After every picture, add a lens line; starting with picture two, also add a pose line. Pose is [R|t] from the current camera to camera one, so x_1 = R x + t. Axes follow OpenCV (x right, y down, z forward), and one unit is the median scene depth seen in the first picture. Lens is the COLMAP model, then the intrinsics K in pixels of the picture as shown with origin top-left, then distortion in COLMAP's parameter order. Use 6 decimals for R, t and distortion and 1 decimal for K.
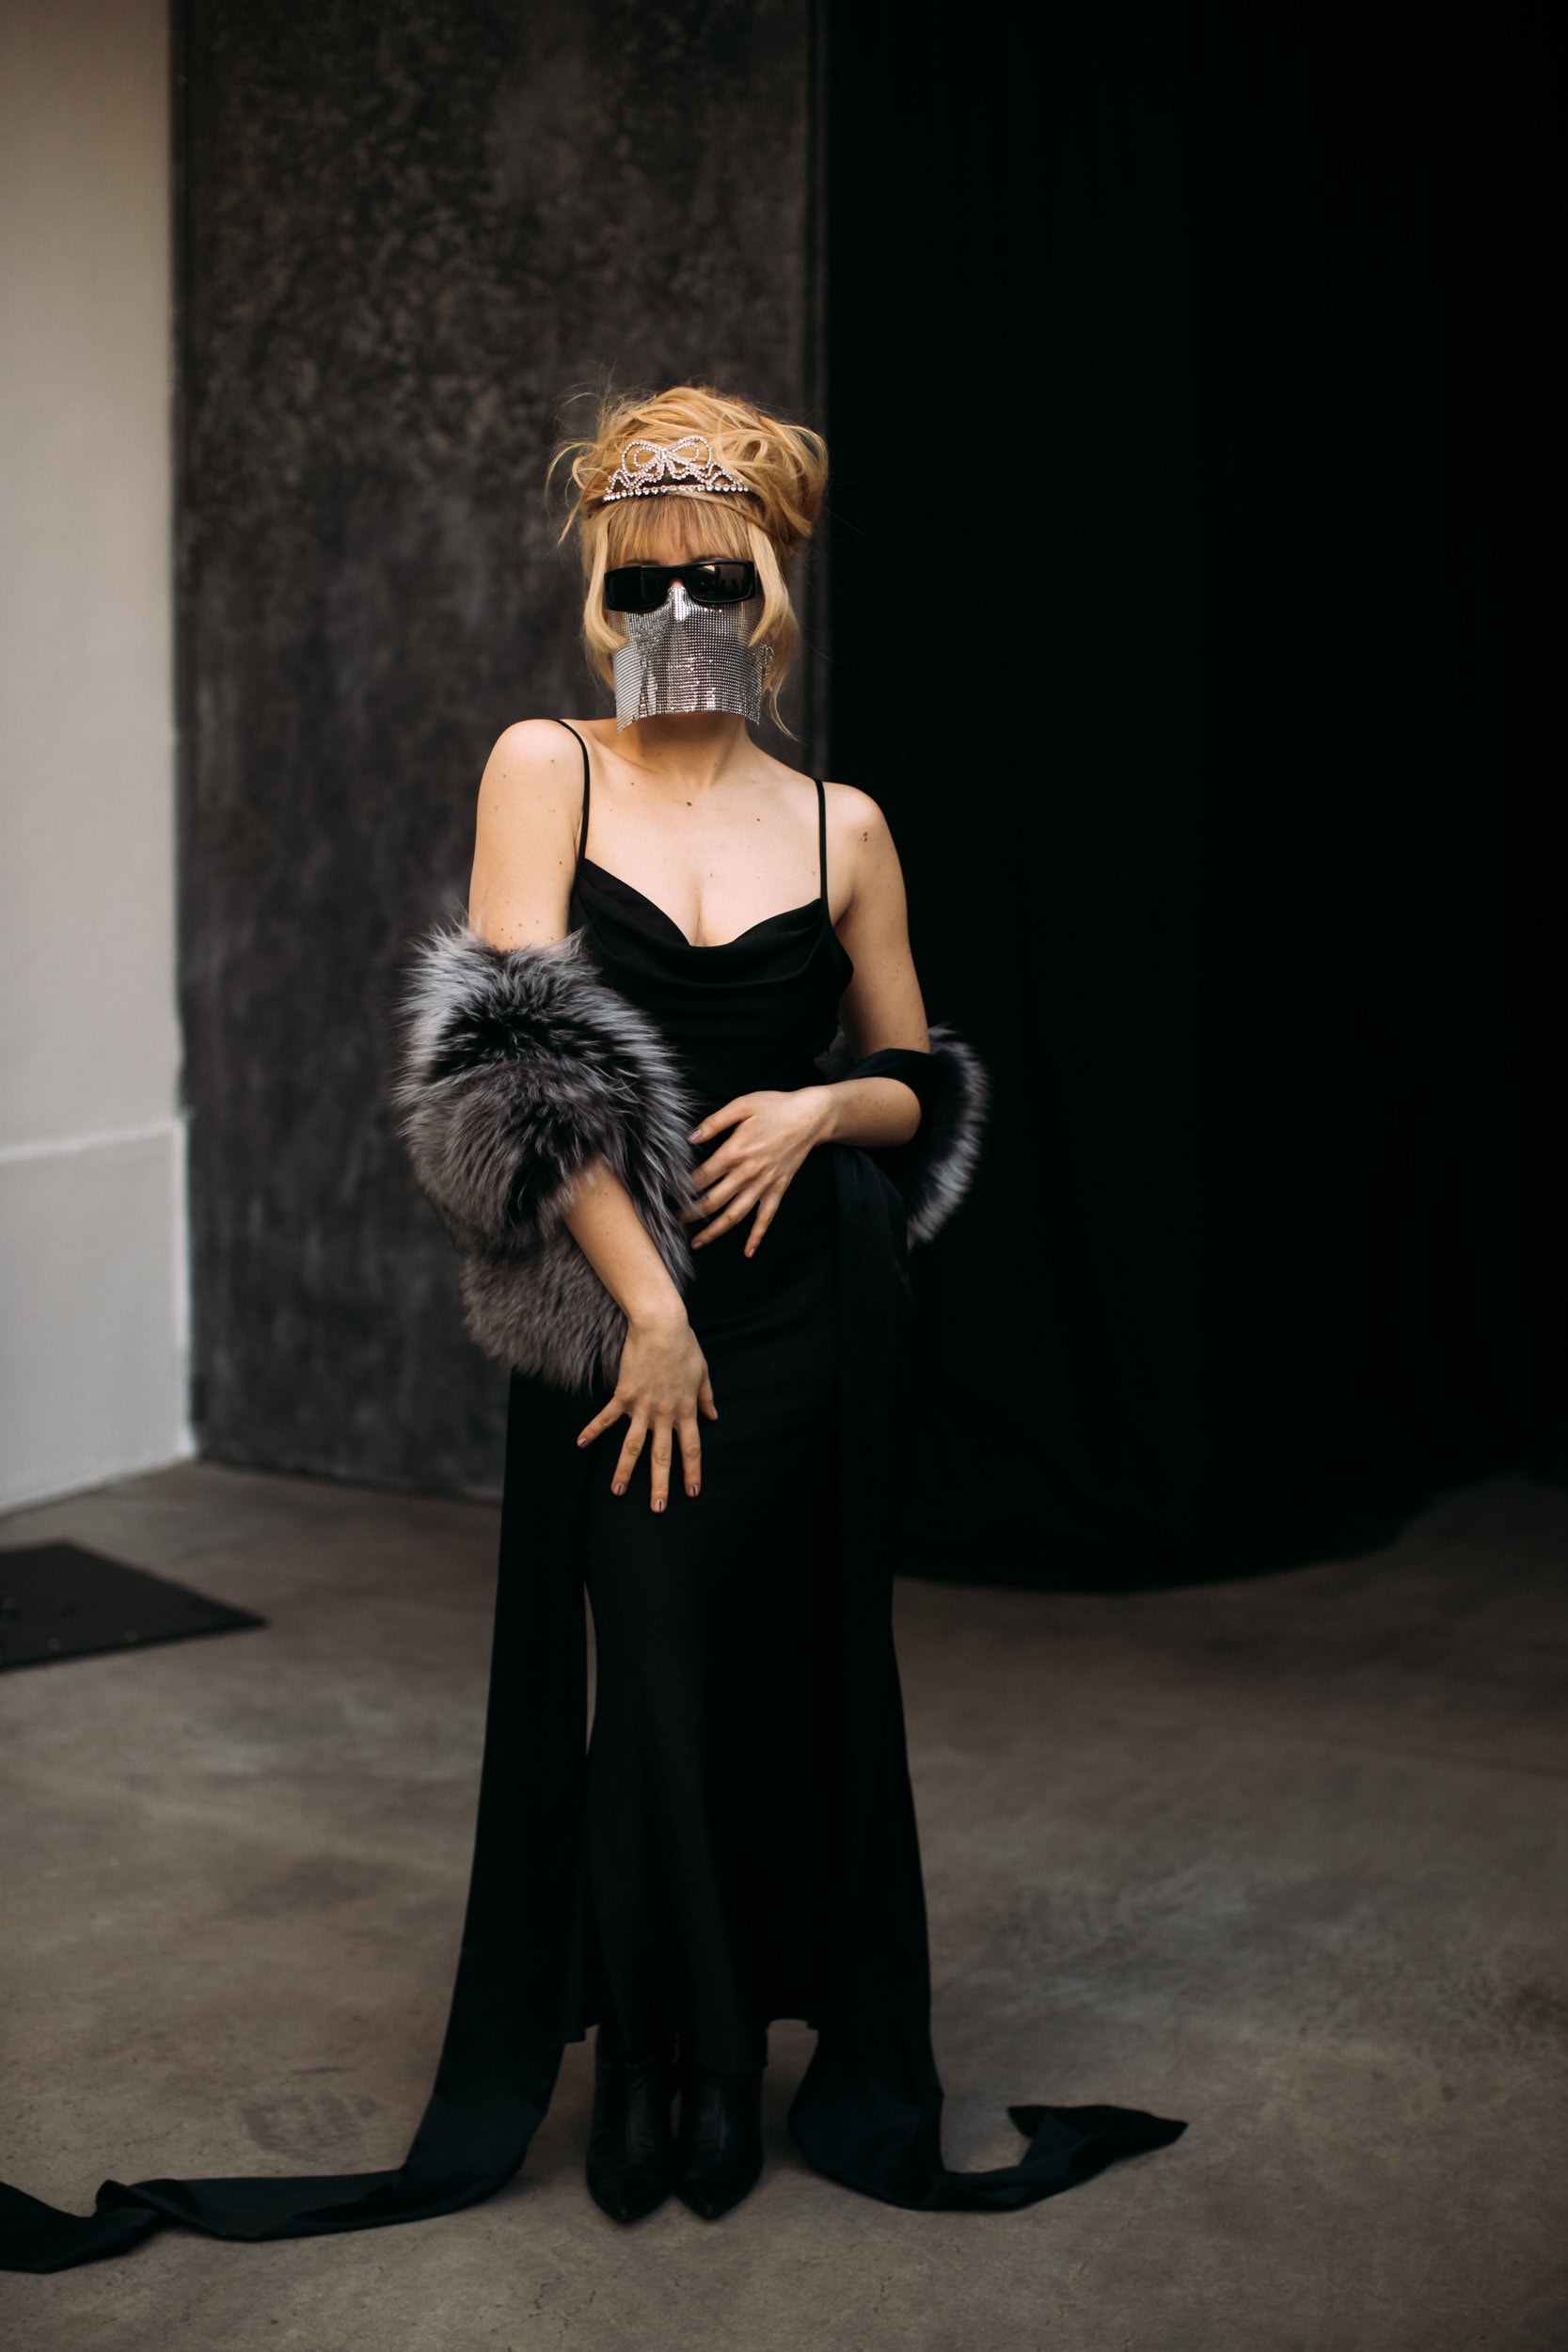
lens RADIAL K [[4017.6, 0, 784.0], [0, 4017.6, 1176.0], [0, 0, 1]] dist [-0.206859, 1.405512]
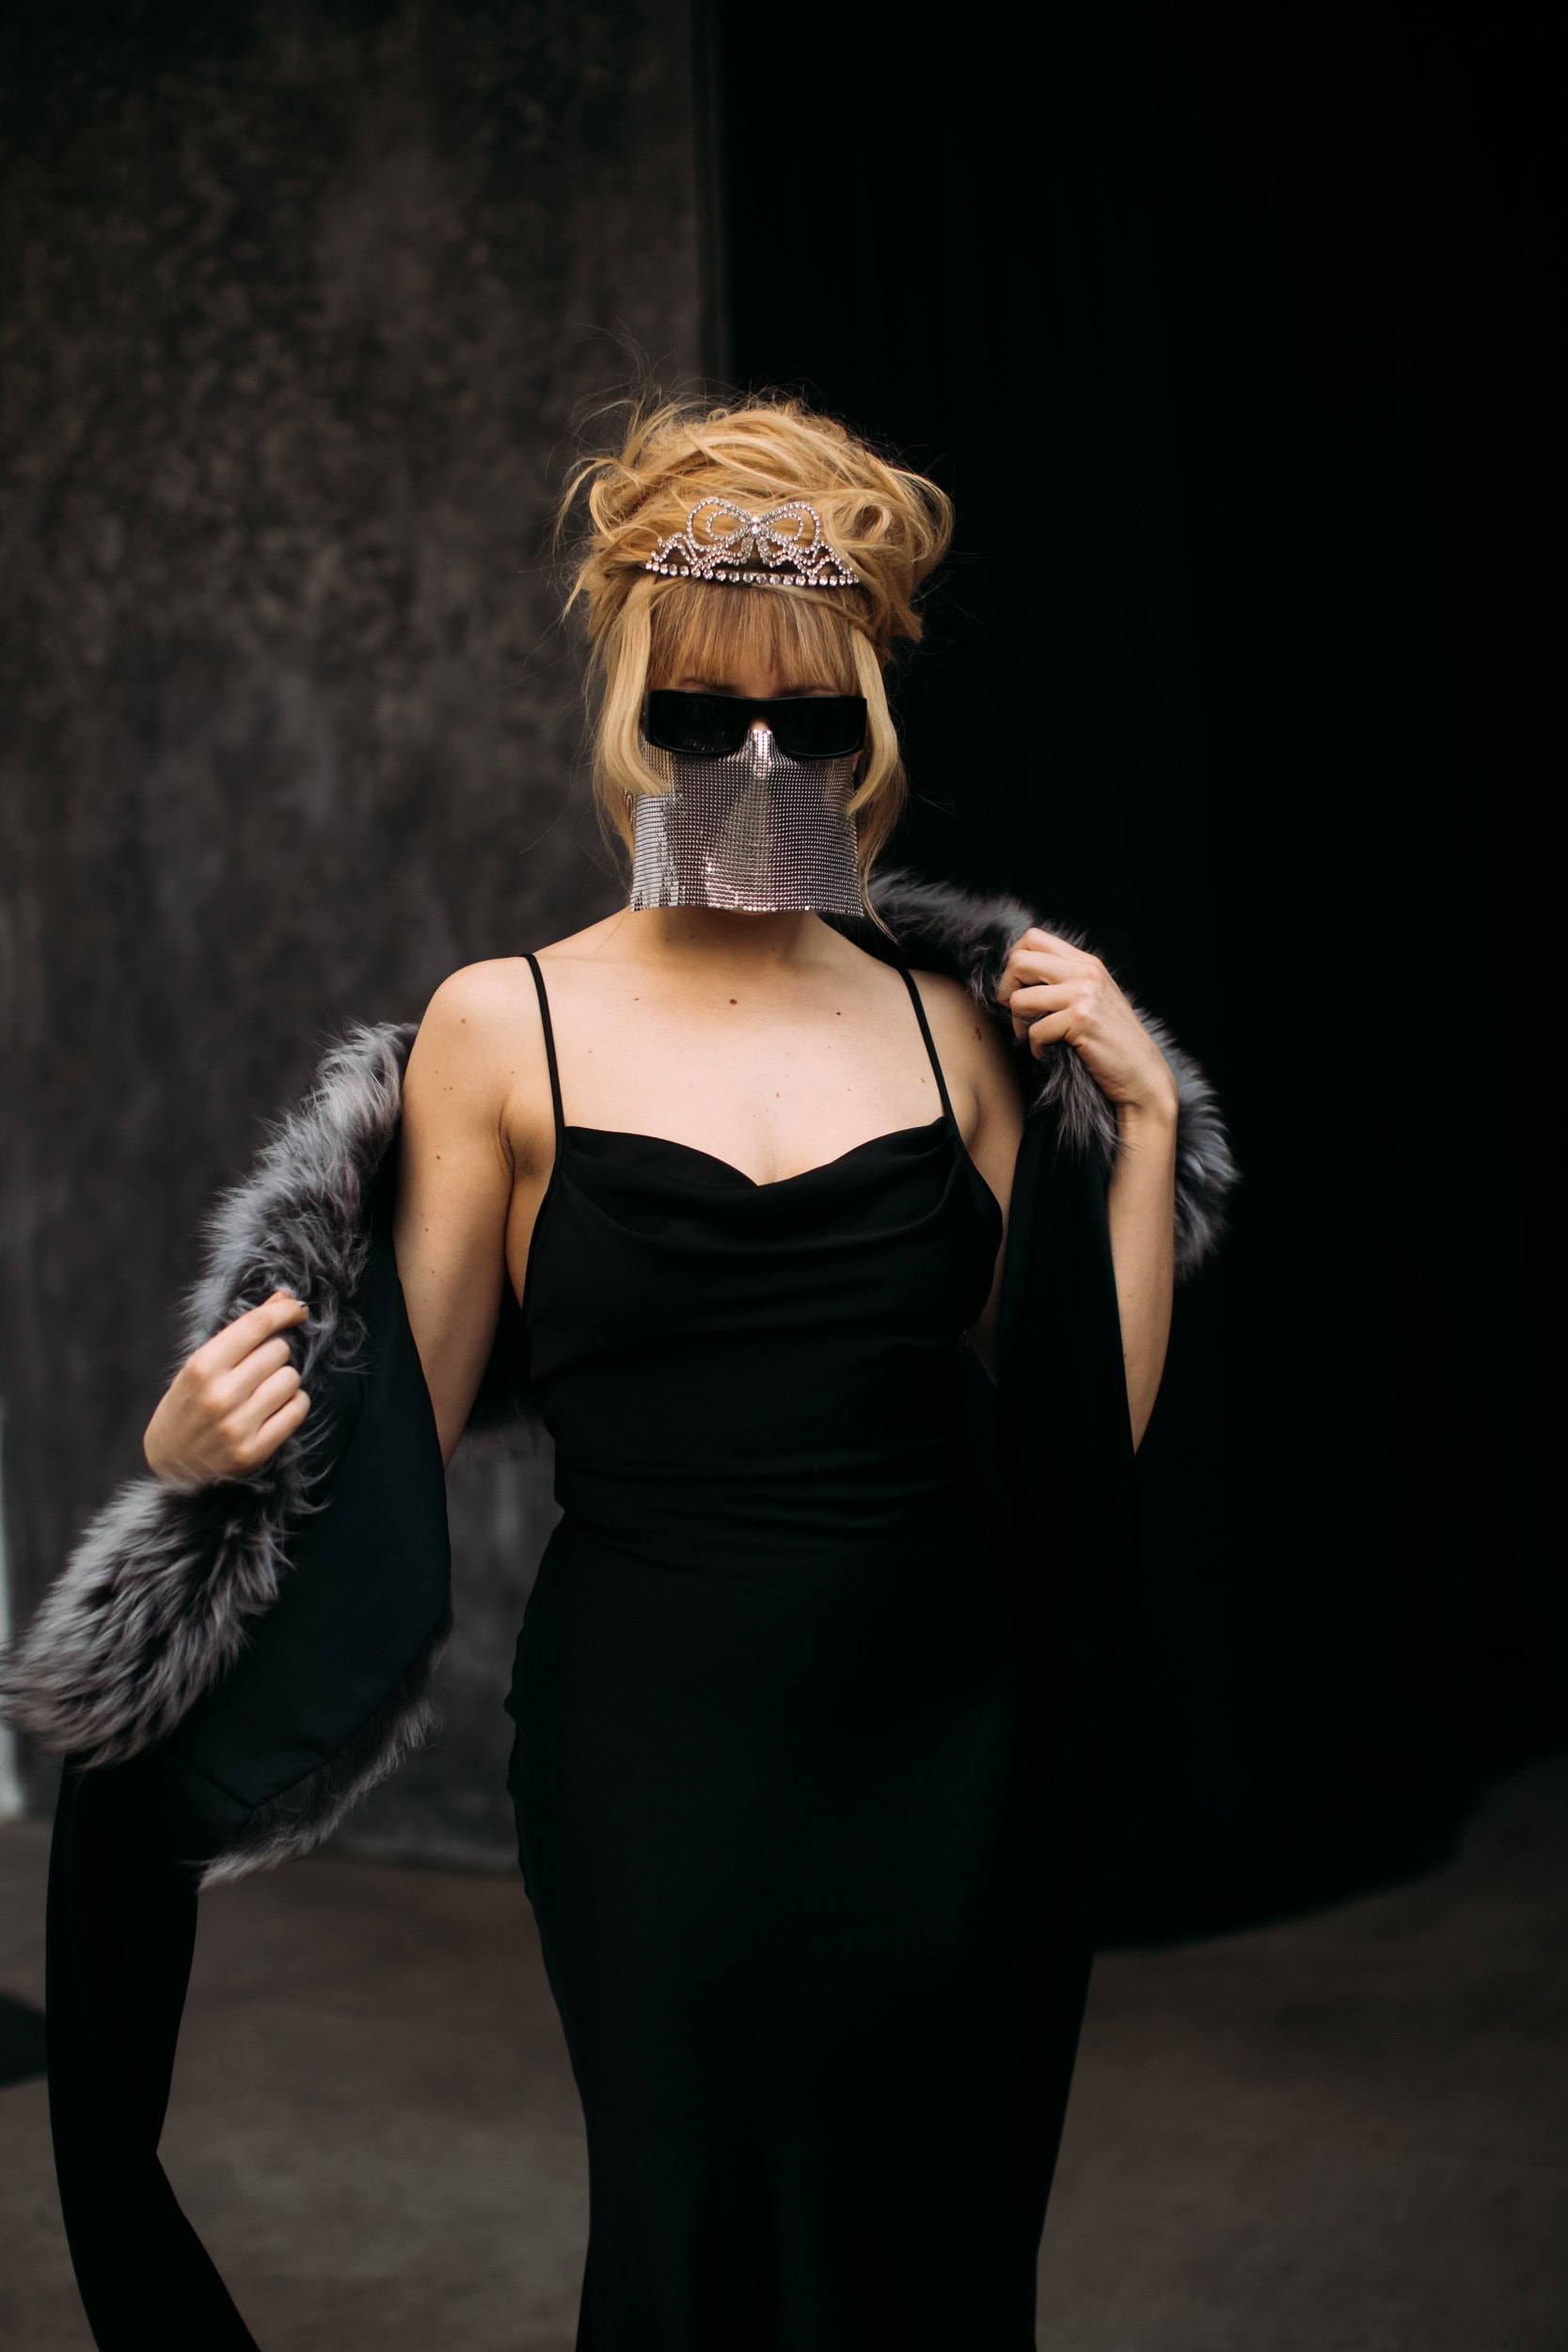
lens RADIAL K [[4017.6, 0, 784.0], [0, 4017.6, 1176.0], [0, 0, 1]] dist [-0.206859, 1.405512]
pose [[0.997549, -0.041264, 0.056504, -0.030808], [0.043954, 0.997916, -0.047233, -0.018784], [-0.054437, 0.049601, 0.997285, 0.155583]]
